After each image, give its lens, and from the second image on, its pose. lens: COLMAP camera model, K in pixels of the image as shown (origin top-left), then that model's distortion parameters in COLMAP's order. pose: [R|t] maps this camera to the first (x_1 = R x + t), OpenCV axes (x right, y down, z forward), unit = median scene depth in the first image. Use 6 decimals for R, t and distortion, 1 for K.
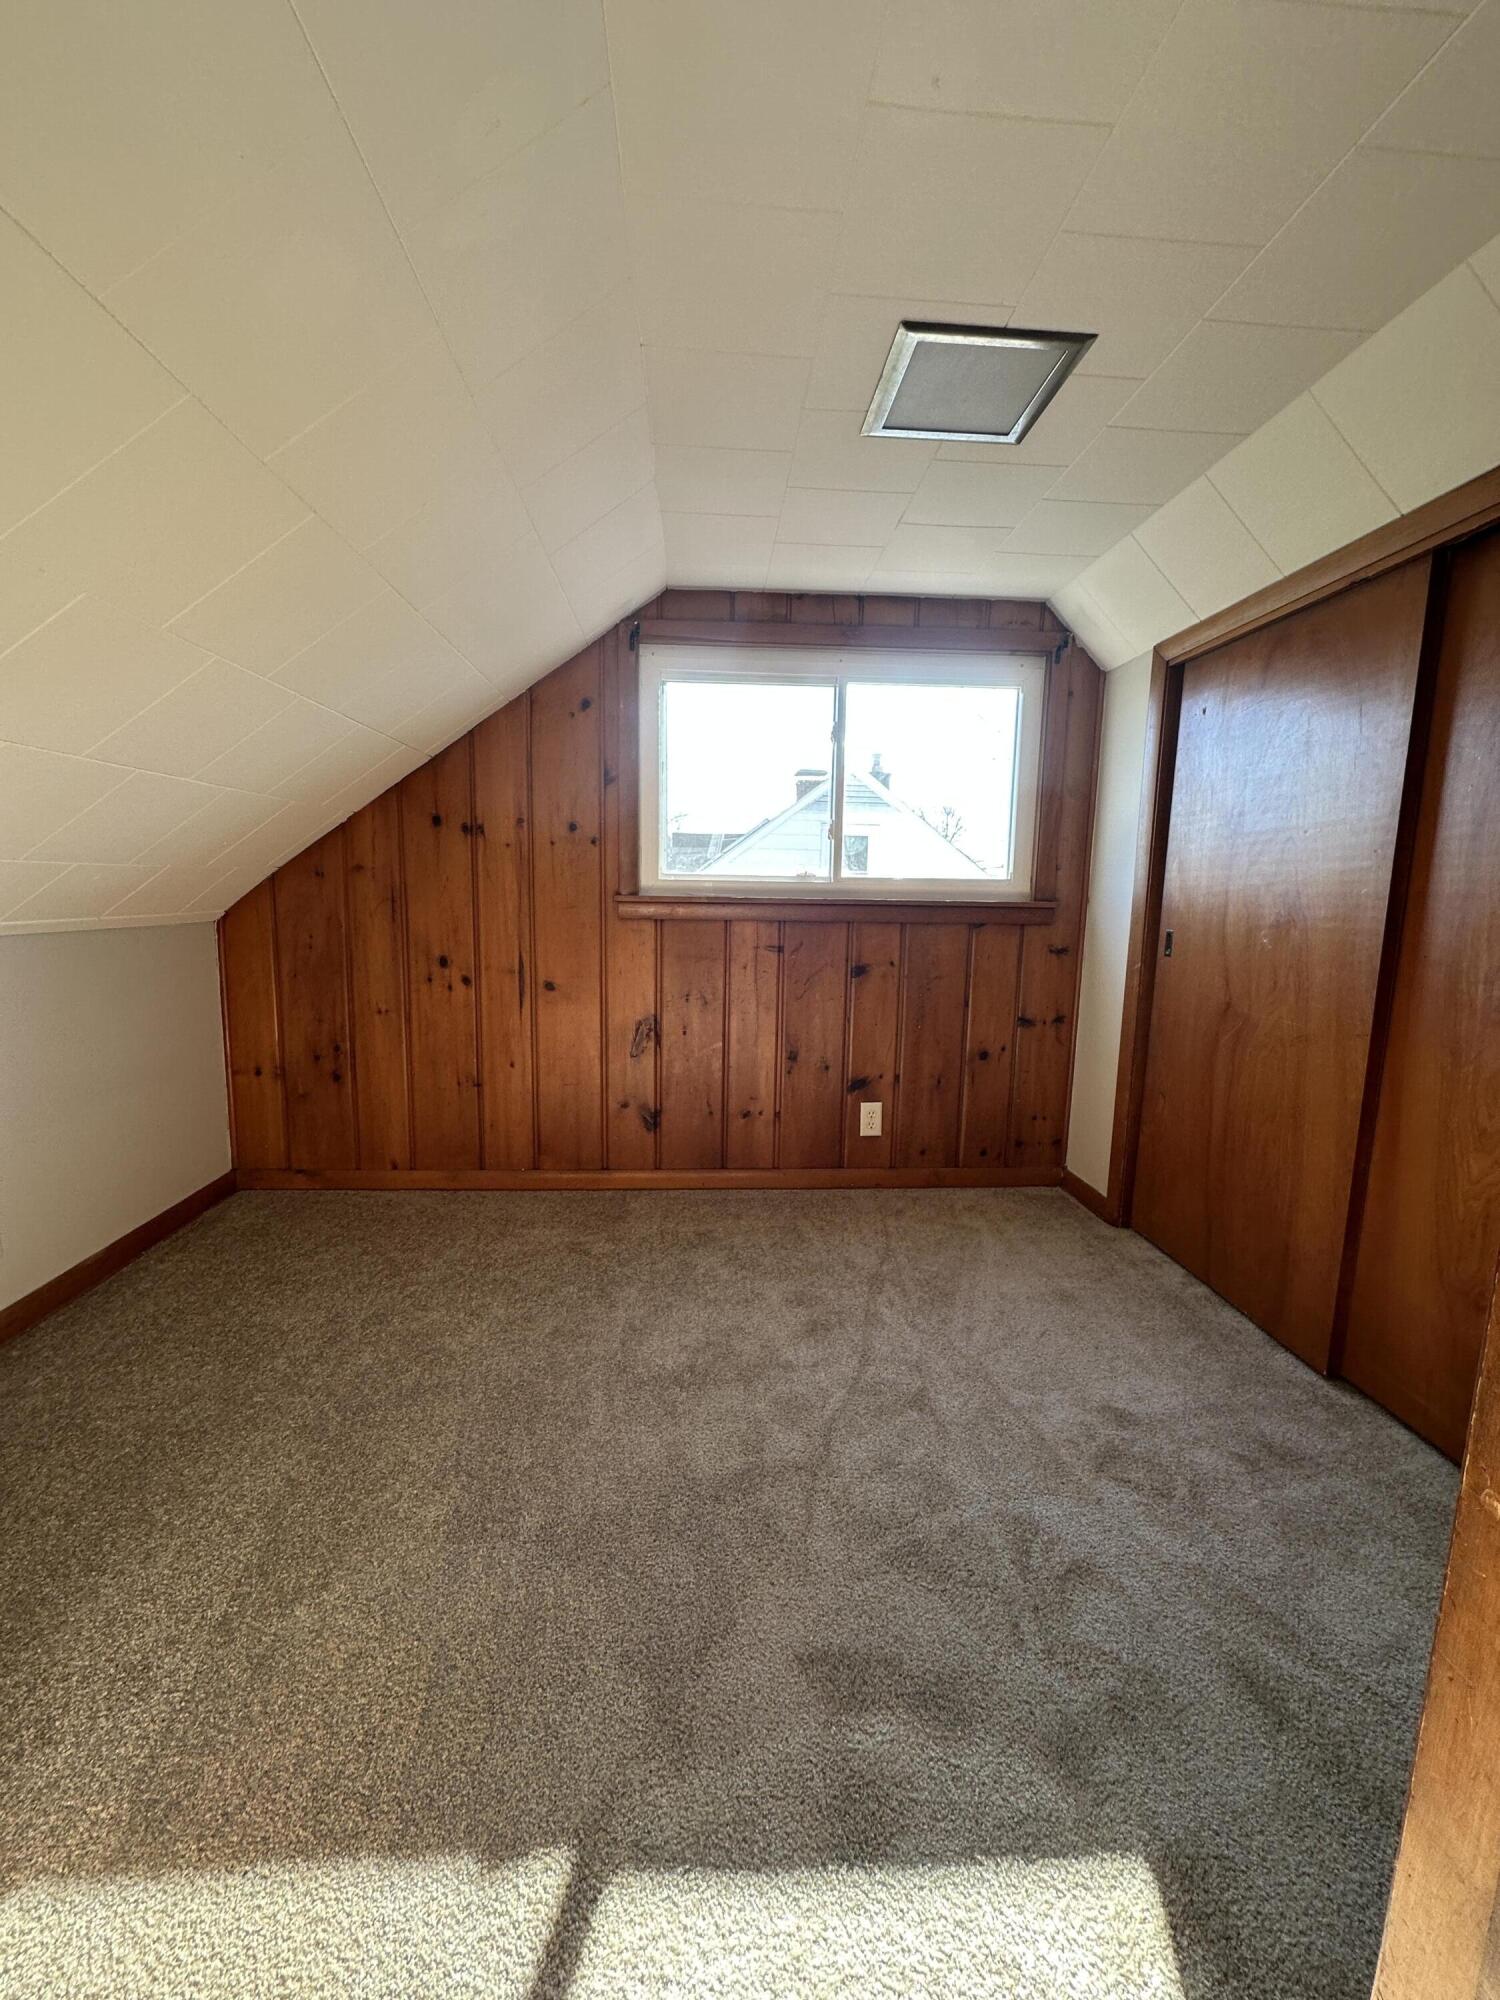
lens RADIAL K [[795.5, 0, 752.5], [0, 795.5, 999.3], [0, 0, 1]] dist [-0.001855, 0.000083]
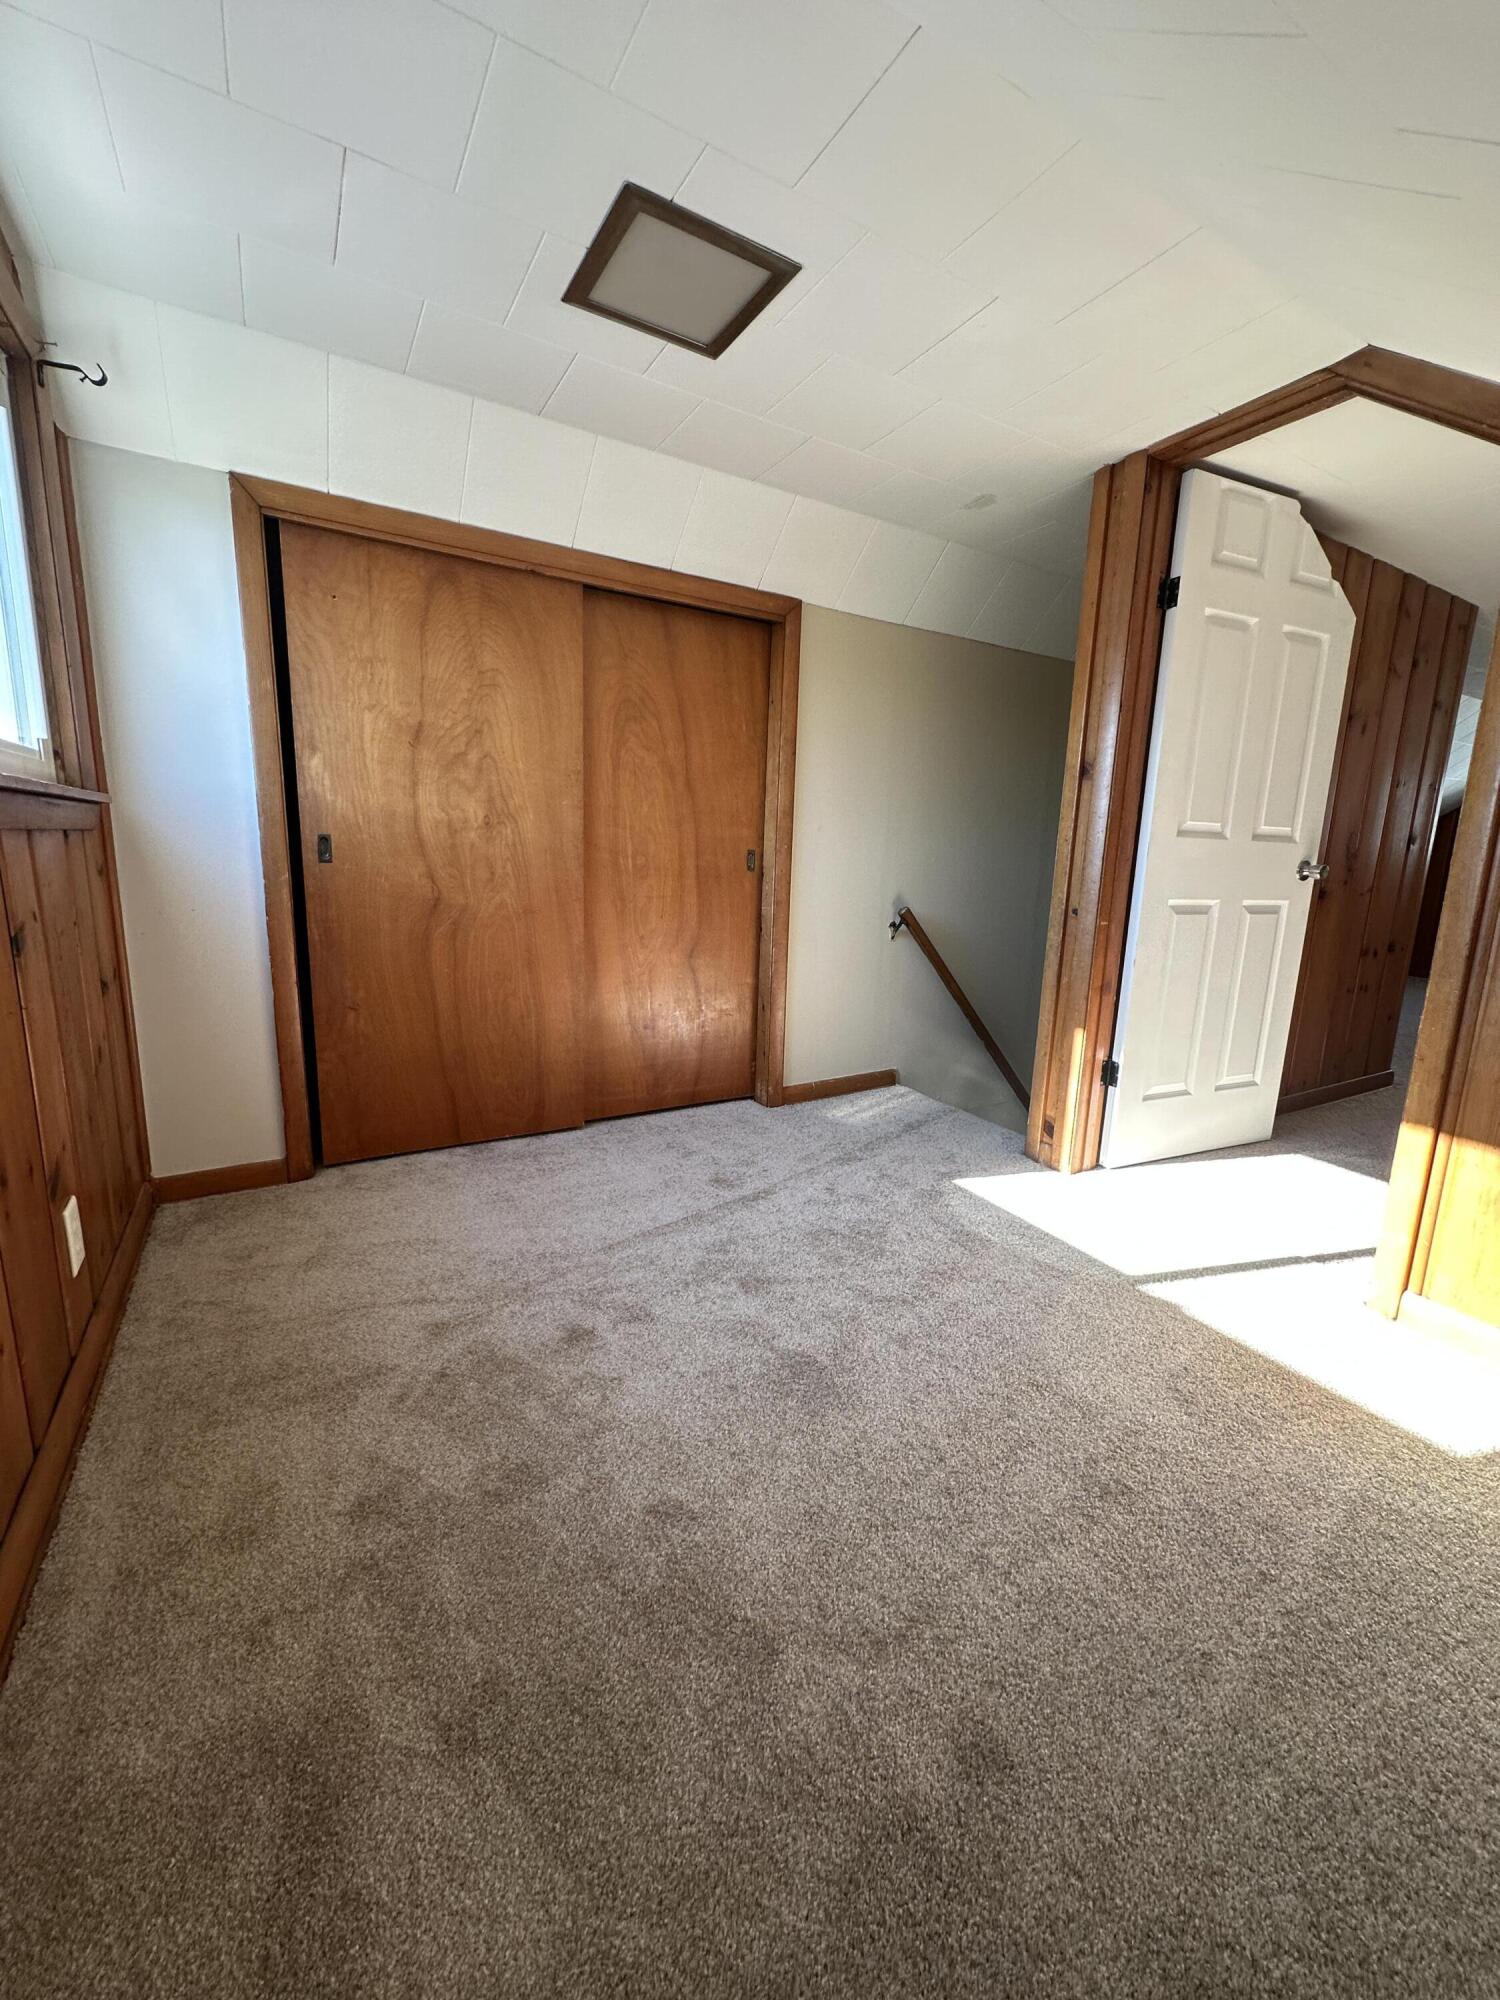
lens RADIAL K [[795.5, 0, 752.5], [0, 795.5, 999.3], [0, 0, 1]] dist [-0.001855, 0.000083]
pose [[-0.445174, -0.199637, 0.872906, -0.563346], [0.083066, 0.961420, 0.262243, -0.107742], [-0.891583, 0.189253, -0.411416, 1.021562]]
